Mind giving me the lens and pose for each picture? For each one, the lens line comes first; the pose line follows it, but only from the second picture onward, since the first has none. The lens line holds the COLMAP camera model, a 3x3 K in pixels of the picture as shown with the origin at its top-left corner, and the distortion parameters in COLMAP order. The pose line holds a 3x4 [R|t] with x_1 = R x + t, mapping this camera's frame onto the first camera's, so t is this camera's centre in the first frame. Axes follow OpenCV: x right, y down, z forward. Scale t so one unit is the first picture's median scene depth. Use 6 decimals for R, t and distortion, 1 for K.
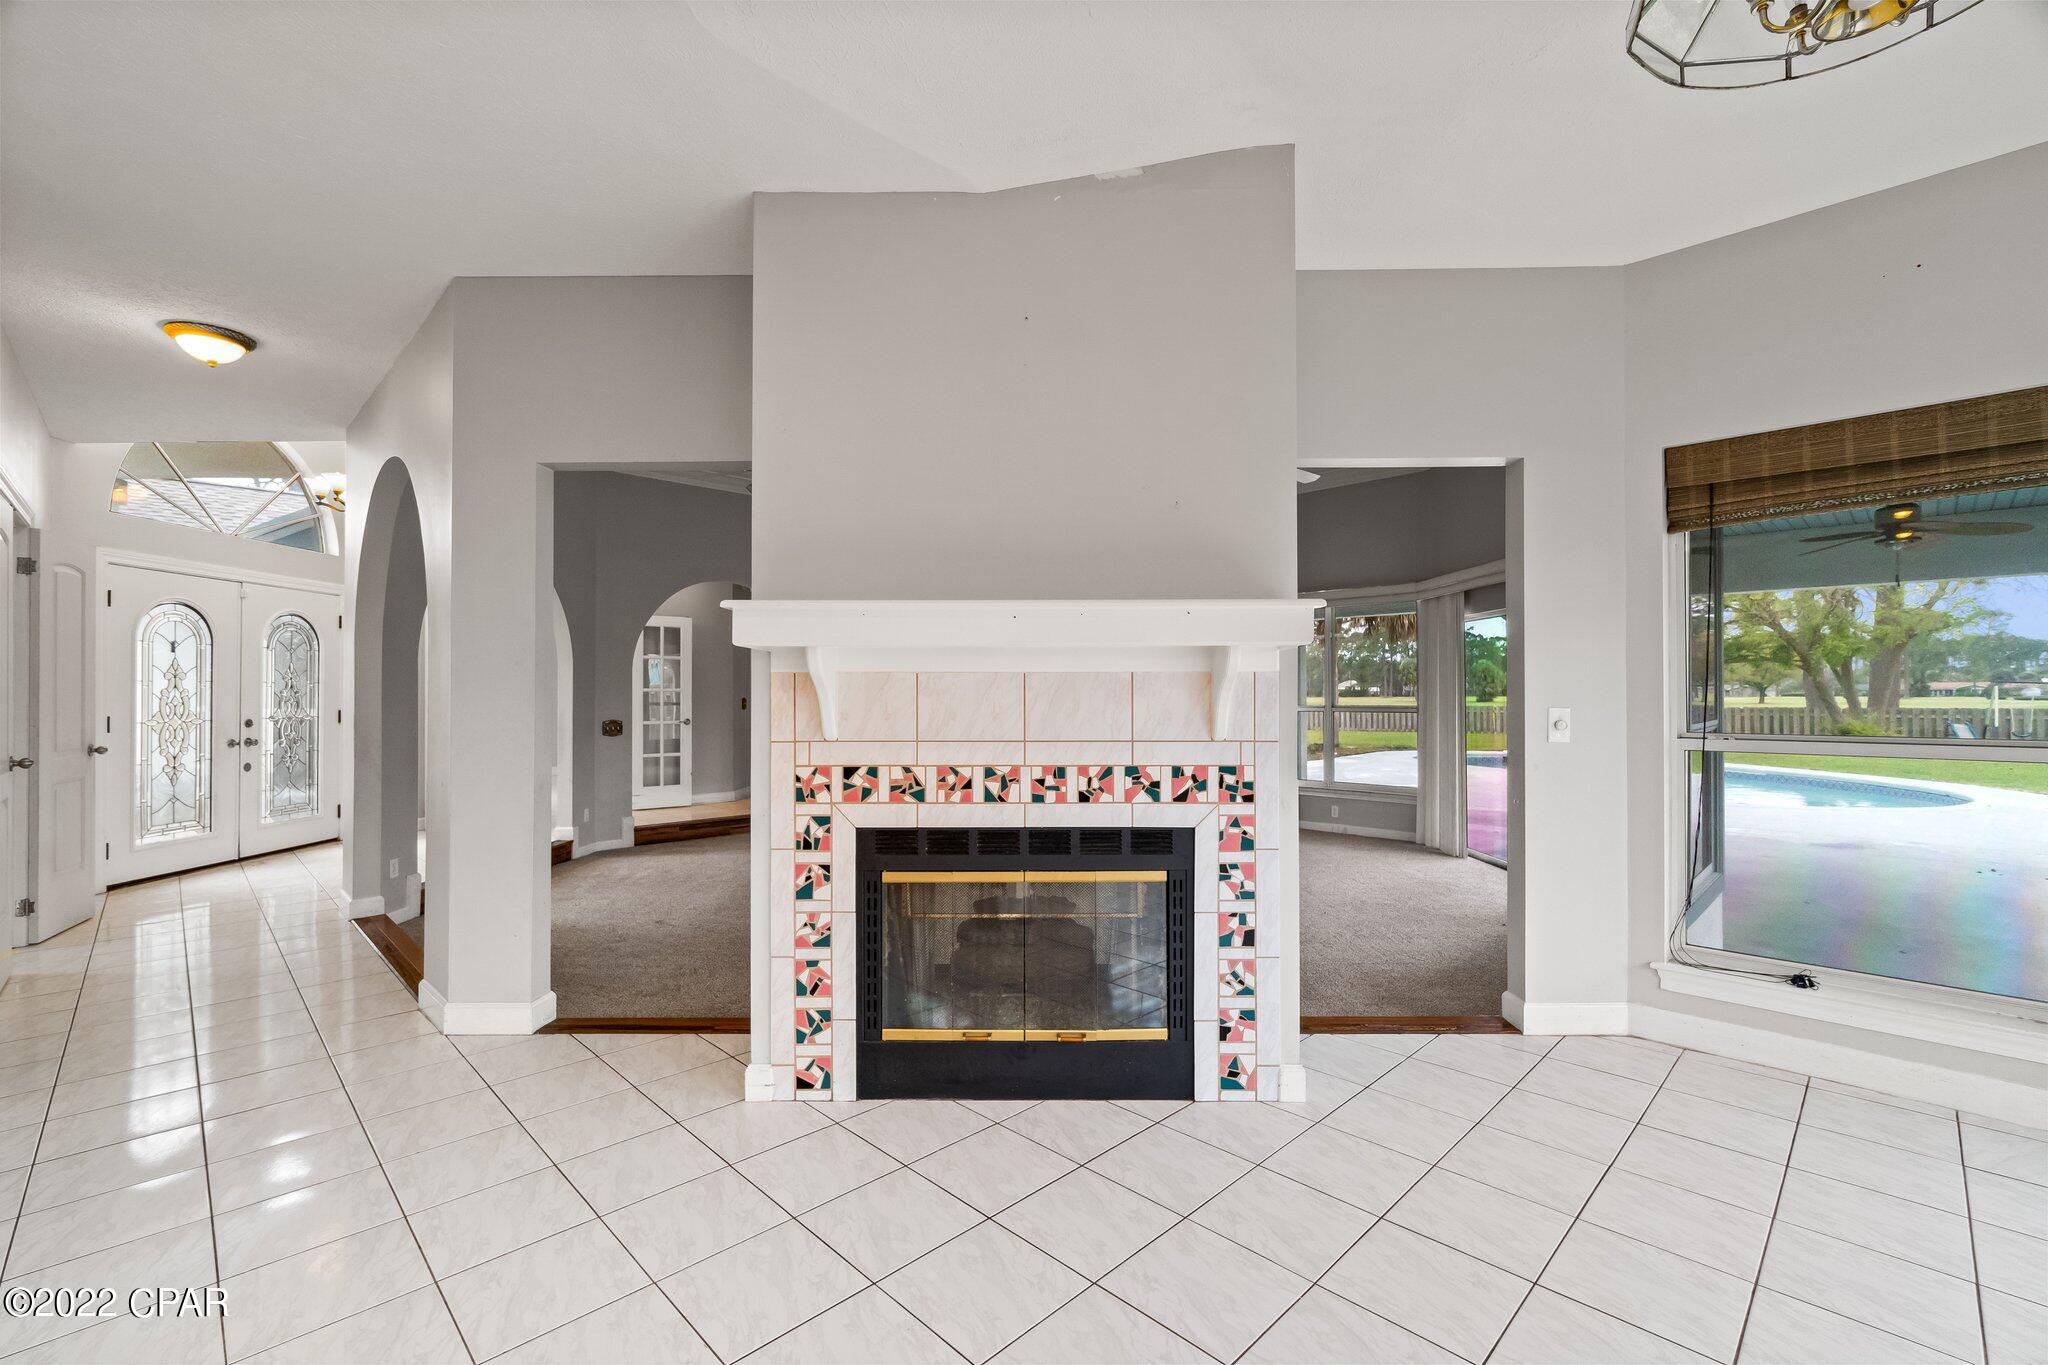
lens RADIAL K [[887.4, 0, 1026.2], [0, 887.4, 685.2], [0, 0, 1]] dist [-0.002660, 0.000157]
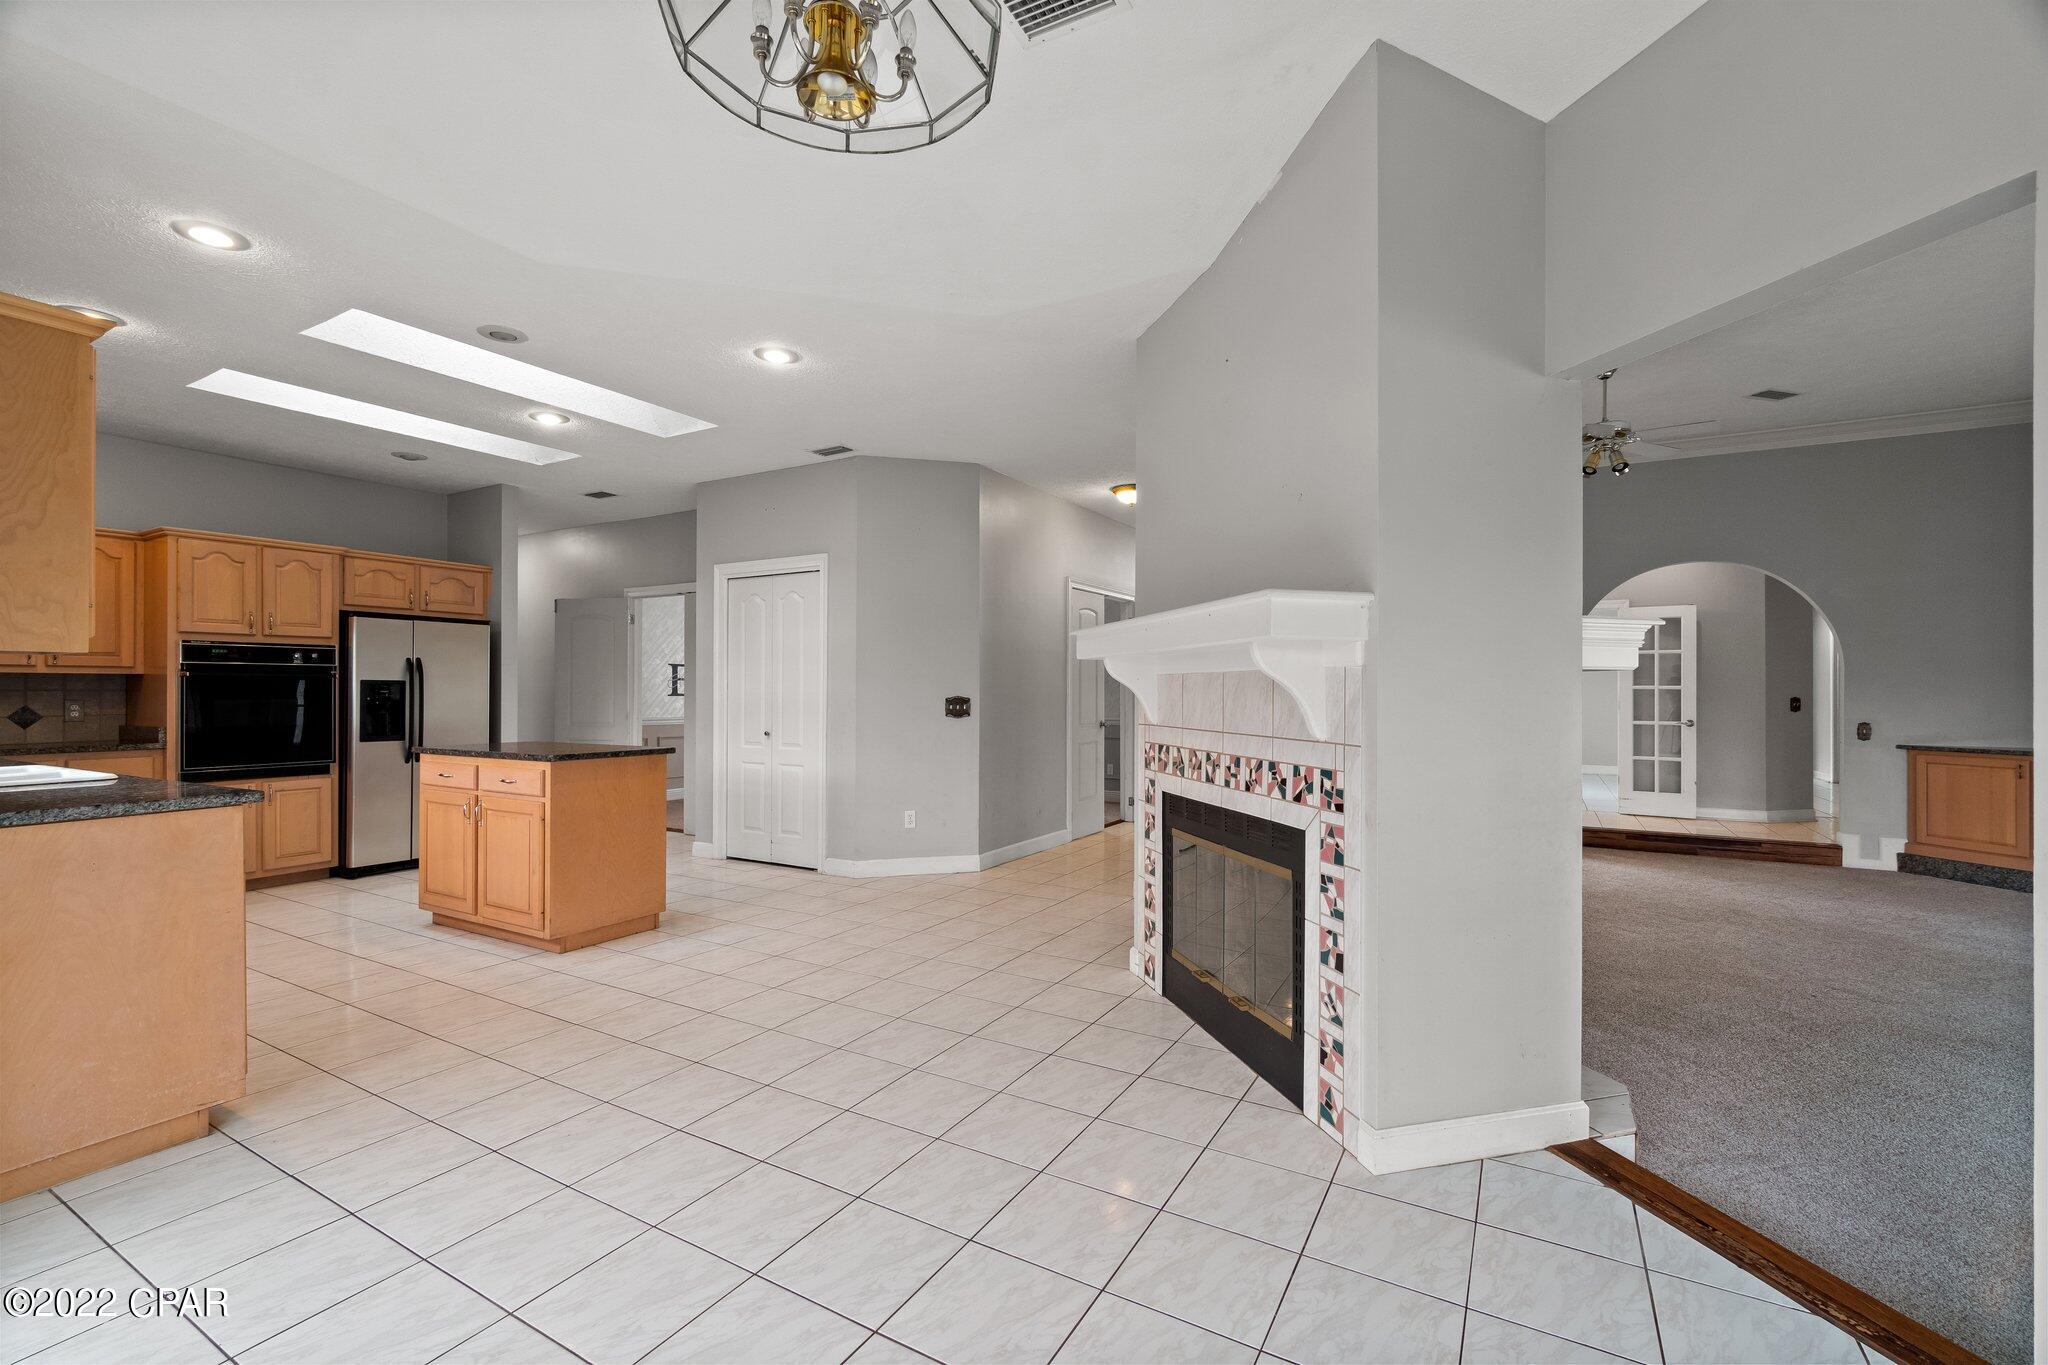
lens RADIAL K [[887.4, 0, 1024.3], [0, 887.4, 687.9], [0, 0, 1]] dist [-0.002660, 0.000157]
pose [[0.253104, -0.000581, -0.967439, 1.040685], [0.005828, 0.999983, 0.000924, 0.003451], [0.967421, -0.005872, 0.253103, 0.463659]]
